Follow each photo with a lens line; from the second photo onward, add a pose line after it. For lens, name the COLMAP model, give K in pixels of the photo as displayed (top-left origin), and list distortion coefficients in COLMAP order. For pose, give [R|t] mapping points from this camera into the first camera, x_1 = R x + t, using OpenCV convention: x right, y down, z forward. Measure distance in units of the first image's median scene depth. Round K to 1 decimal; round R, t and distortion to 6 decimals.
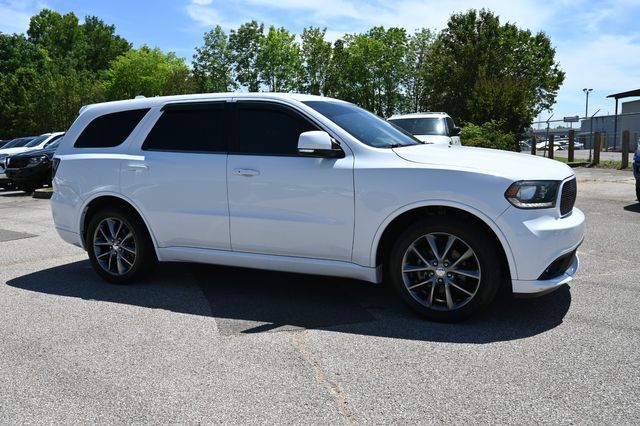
lens RADIAL K [[551.2, 0, 320.0], [0, 551.2, 213.0], [0, 0, 1]] dist [-0.000643, 0.001070]
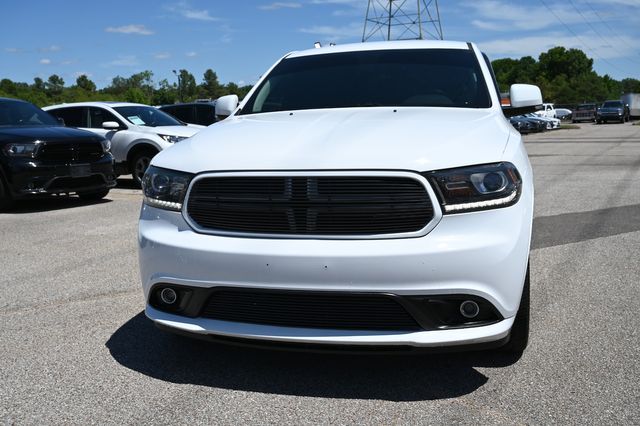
lens RADIAL K [[643.1, 0, 318.0], [0, 643.1, 216.3], [0, 0, 1]] dist [-0.001652, 0.003696]
pose [[0.229077, 0.170315, -0.958393, 0.866790], [-0.095922, 0.983732, 0.151891, -0.099574], [0.968671, 0.057136, 0.241687, 0.700078]]
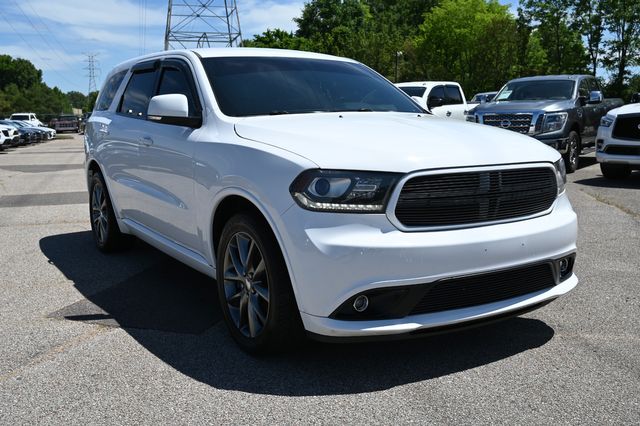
lens RADIAL K [[643.1, 0, 318.0], [0, 643.1, 216.3], [0, 0, 1]] dist [-0.001652, 0.003696]
pose [[0.853204, 0.099310, -0.512036, 0.538038], [-0.077614, 0.994950, 0.063644, -0.035225], [0.515771, -0.014561, 0.856603, 0.224692]]
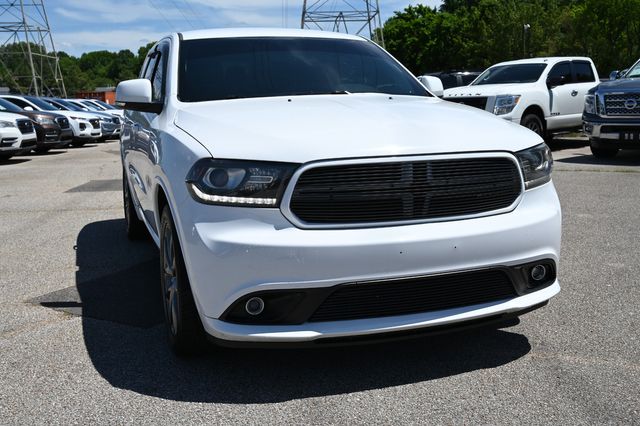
lens RADIAL K [[678.6, 0, 314.5], [0, 678.6, 213.4], [0, 0, 1]] dist [-0.001230, 0.002273]
pose [[0.718229, 0.124651, -0.684551, 0.682677], [-0.082113, 0.992132, 0.094506, -0.054640], [0.690945, -0.011666, 0.722813, 0.363553]]
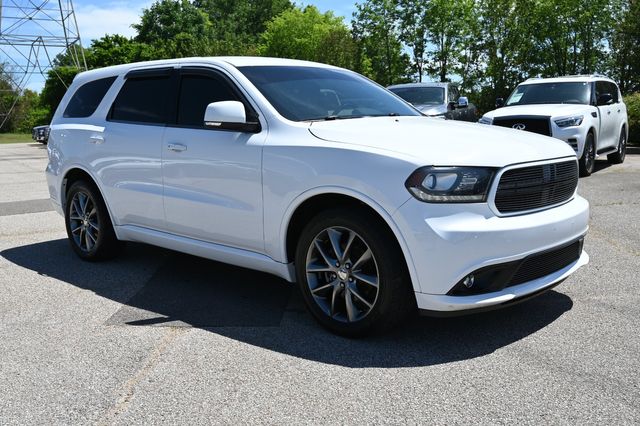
lens RADIAL K [[625.7, 0, 316.4], [0, 625.7, 211.8], [0, 0, 1]] dist [0.001856, 0.000990]
pose [[0.956148, 0.050846, -0.288435, 0.325451], [-0.041613, 0.998409, 0.038058, -0.014507], [0.289912, -0.024386, 0.956743, 0.077049]]
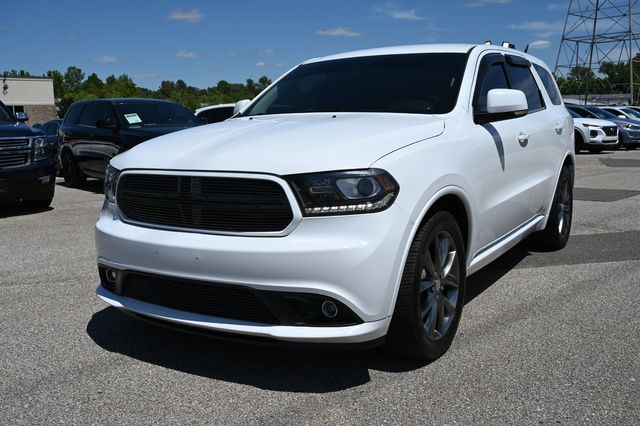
lens RADIAL K [[643.1, 0, 318.0], [0, 643.1, 216.3], [0, 0, 1]] dist [-0.001652, 0.003696]
pose [[-0.069338, 0.175431, -0.982047, 0.925237], [-0.098022, 0.978454, 0.181711, -0.131414], [0.992766, 0.108862, -0.050648, 0.954656]]
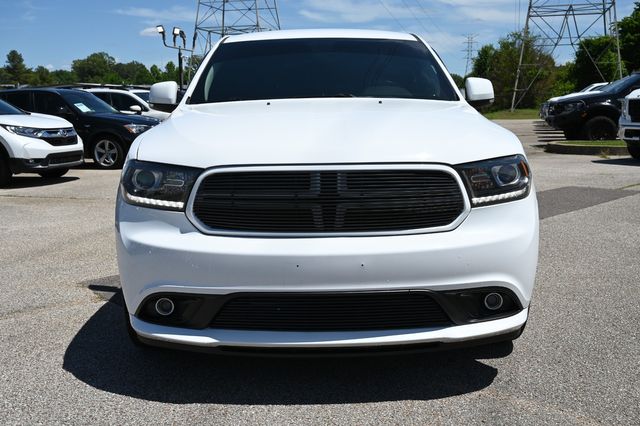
lens RADIAL K [[681.0, 0, 323.0], [0, 681.0, 214.0], [0, 0, 1]] dist [-0.004092, 0.016404]
pose [[0.468424, 0.162273, -0.868474, 0.813477], [-0.106565, 0.986189, 0.126790, -0.083793], [0.877054, 0.033157, 0.479247, 0.562002]]
